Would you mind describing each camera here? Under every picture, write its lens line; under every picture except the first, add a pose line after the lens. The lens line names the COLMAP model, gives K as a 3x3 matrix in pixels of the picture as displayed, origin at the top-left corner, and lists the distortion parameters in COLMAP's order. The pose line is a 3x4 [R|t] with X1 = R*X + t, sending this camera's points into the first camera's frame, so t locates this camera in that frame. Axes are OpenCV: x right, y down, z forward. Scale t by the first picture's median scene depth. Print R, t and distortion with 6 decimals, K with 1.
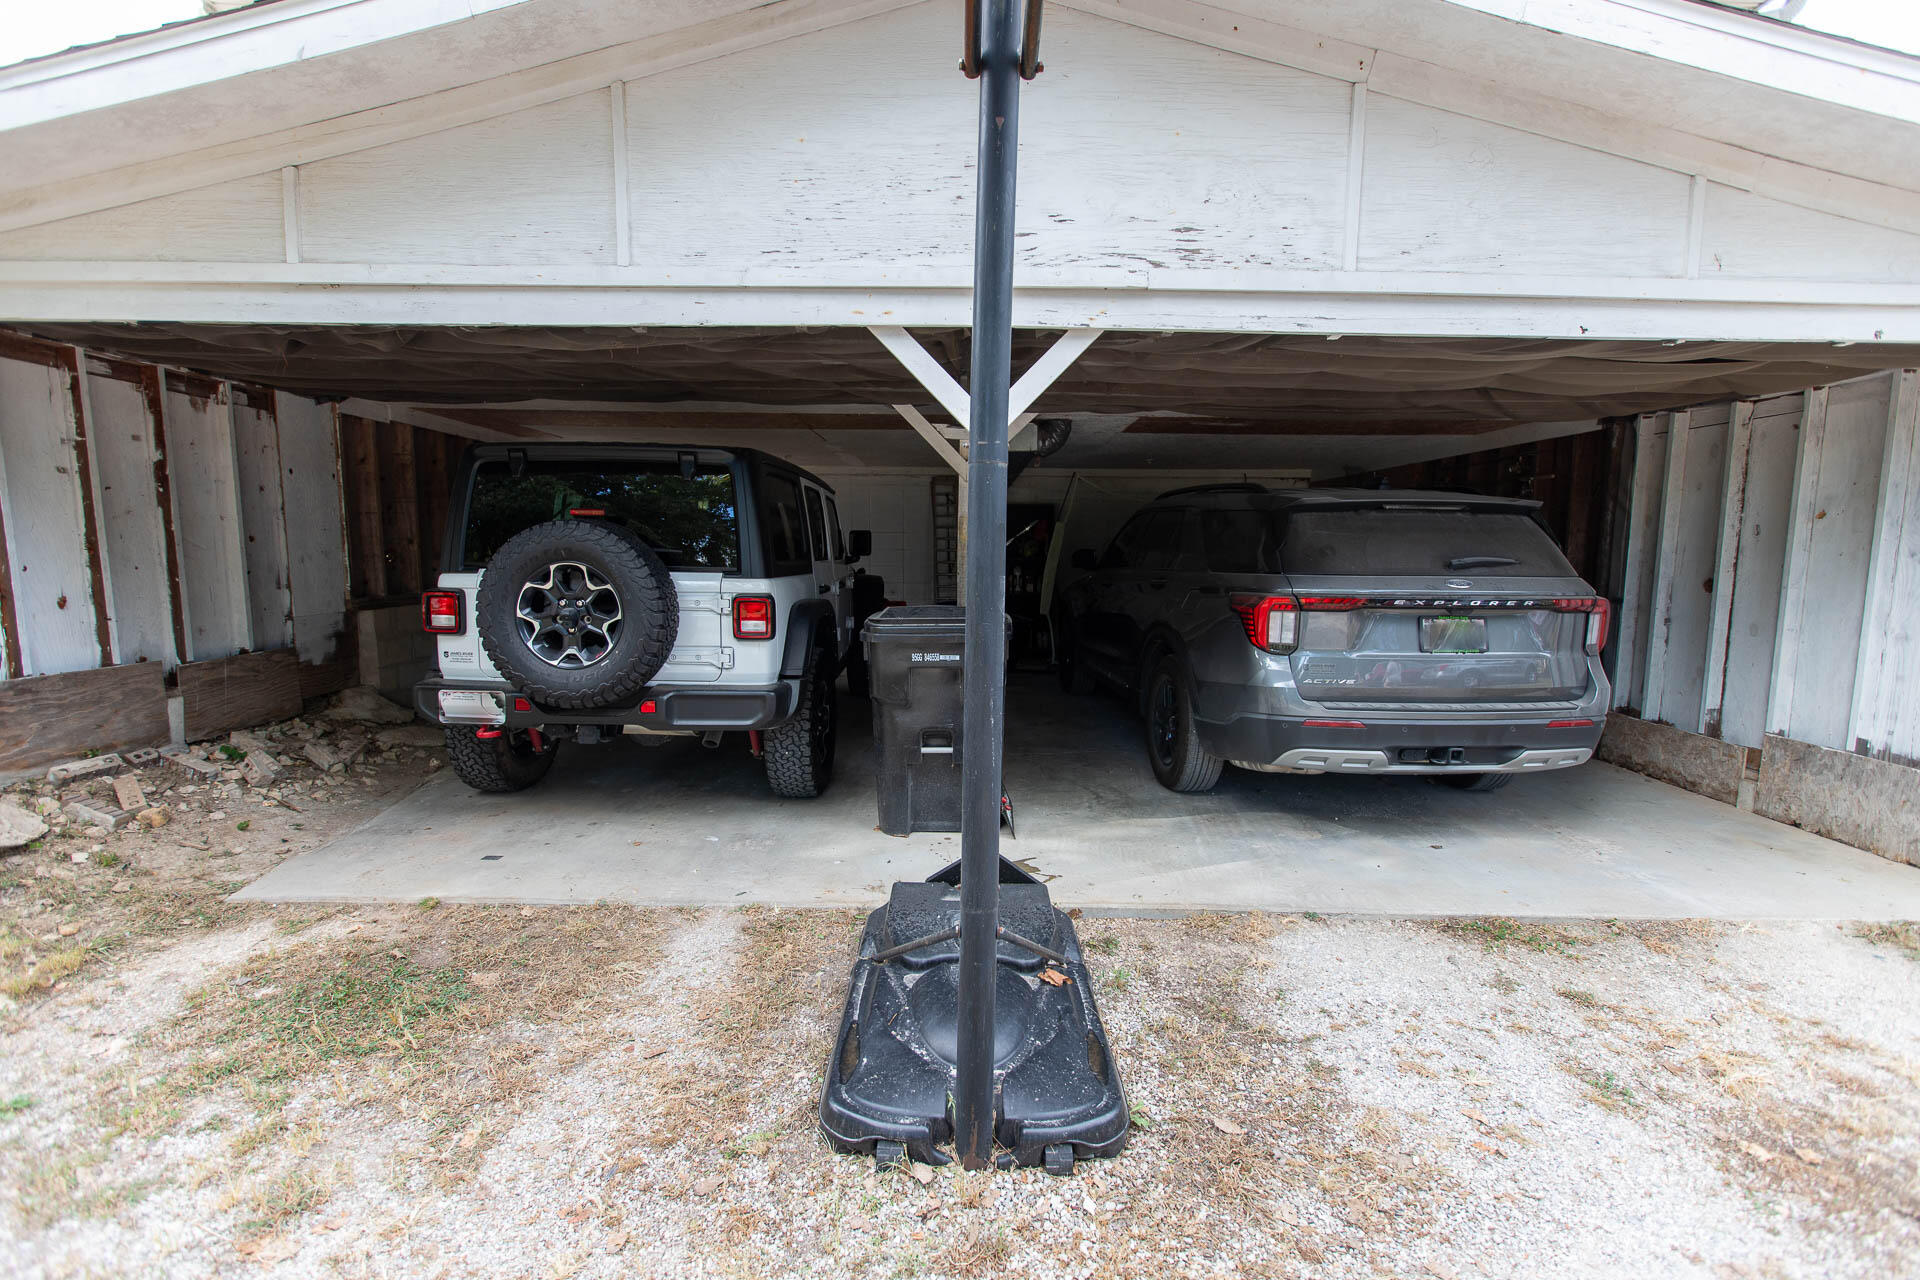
lens RADIAL K [[863.1, 0, 964.1], [0, 863.1, 648.5], [0, 0, 1]] dist [0.010280, -0.005792]
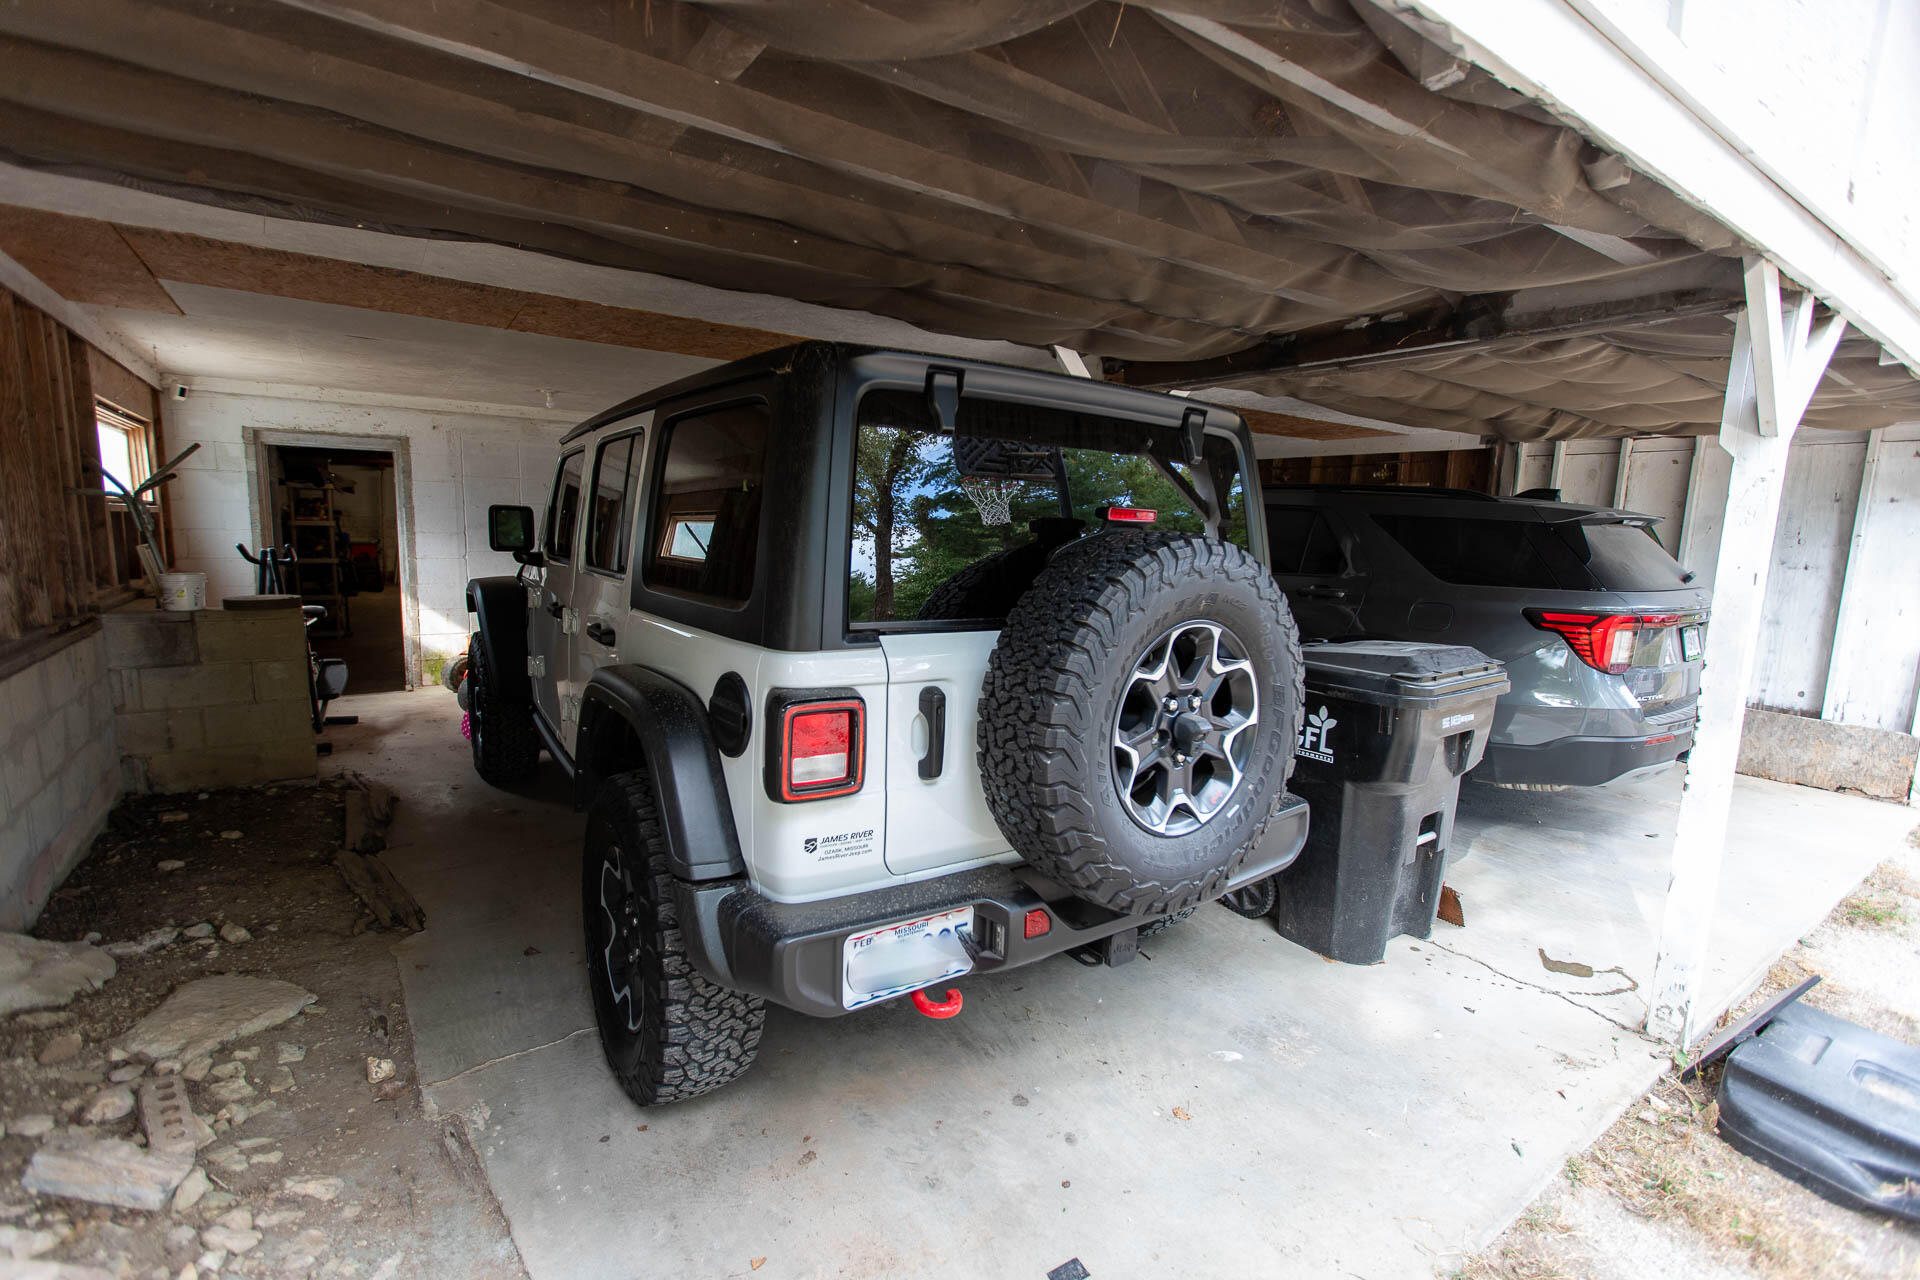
lens RADIAL K [[863.1, 0, 956.7], [0, 863.1, 638.3], [0, 0, 1]] dist [0.010280, -0.005792]
pose [[0.812247, -0.064946, 0.579686, -0.789381], [0.047537, 0.997847, 0.045188, -0.110846], [-0.581373, -0.009147, 0.813586, 0.625302]]
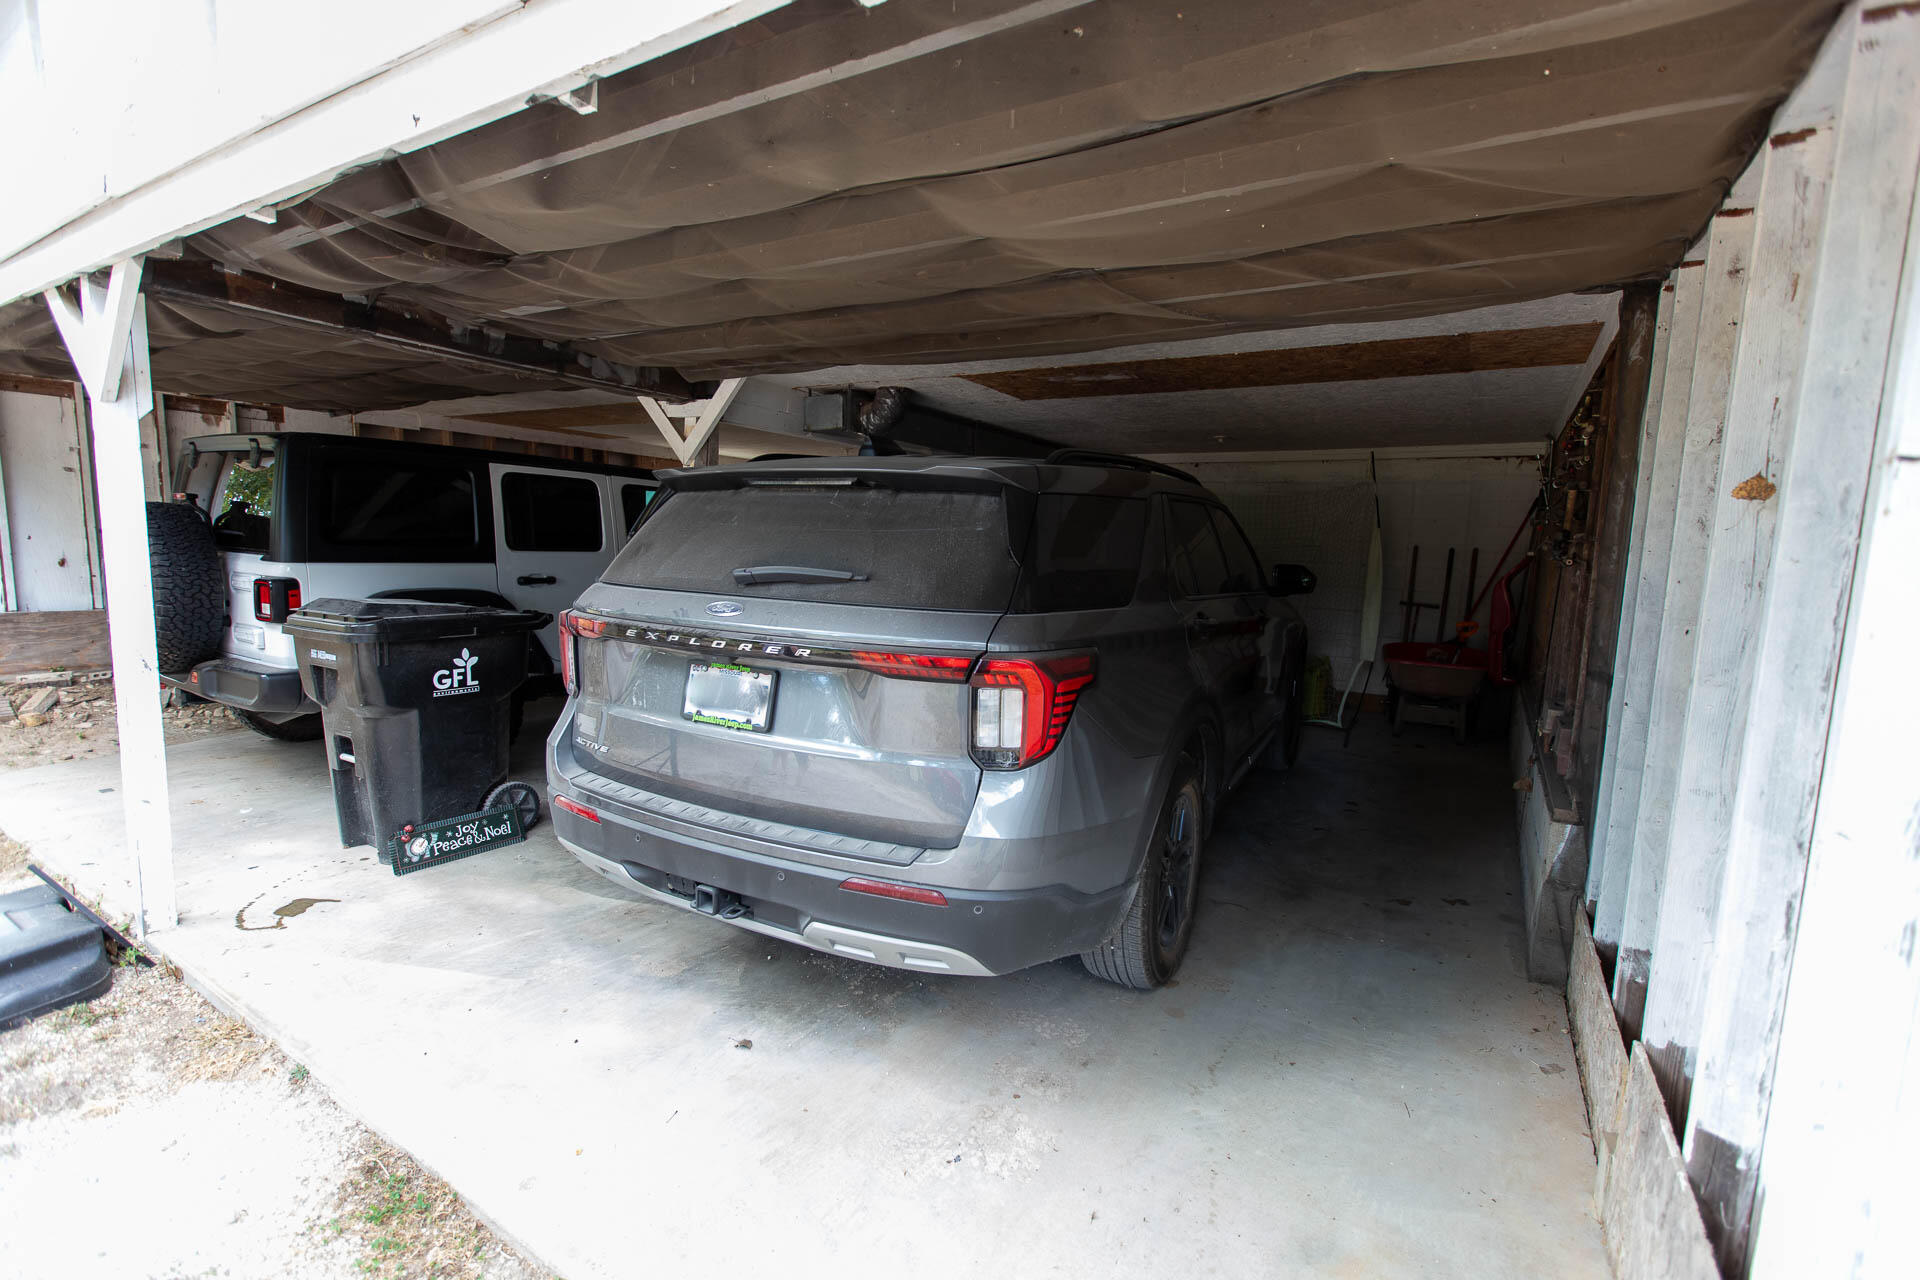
lens RADIAL K [[863.1, 0, 950.7], [0, 863.1, 641.1], [0, 0, 1]] dist [0.010280, -0.005792]
pose [[0.849869, 0.081902, -0.520591, 0.960432], [-0.086949, 0.996103, 0.014766, -0.072388], [0.519772, 0.032716, 0.853679, 0.551343]]
